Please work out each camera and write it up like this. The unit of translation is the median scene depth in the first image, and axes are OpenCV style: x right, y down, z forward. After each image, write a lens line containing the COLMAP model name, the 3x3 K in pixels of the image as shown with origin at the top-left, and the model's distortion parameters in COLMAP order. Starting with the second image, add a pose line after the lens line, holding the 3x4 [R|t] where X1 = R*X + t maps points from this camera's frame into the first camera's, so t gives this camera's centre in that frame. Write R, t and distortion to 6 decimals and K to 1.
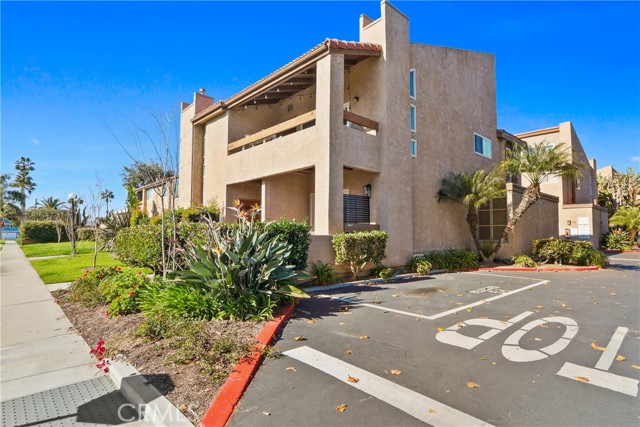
lens RADIAL K [[335.2, 0, 320.0], [0, 335.2, 213.5], [0, 0, 1]] dist [-0.000732, -0.000051]
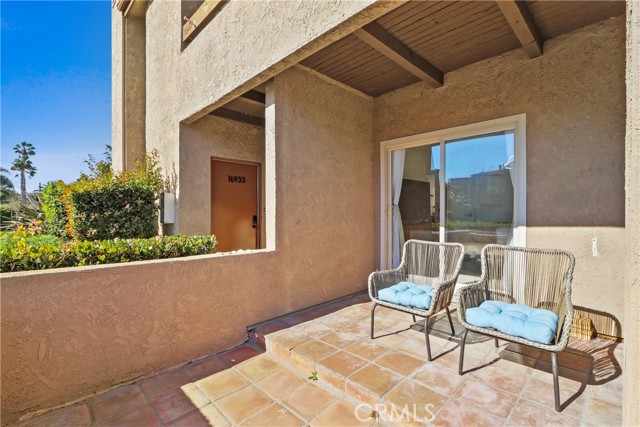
lens RADIAL K [[298.0, 0, 327.5], [0, 298.0, 212.4], [0, 0, 1]] dist [-0.015533, 0.000538]
pose [[0.998647, -0.008054, 0.051368, -0.113231], [0.005095, 0.998333, 0.057488, 0.006904], [-0.051745, -0.057149, 0.997024, 0.613975]]
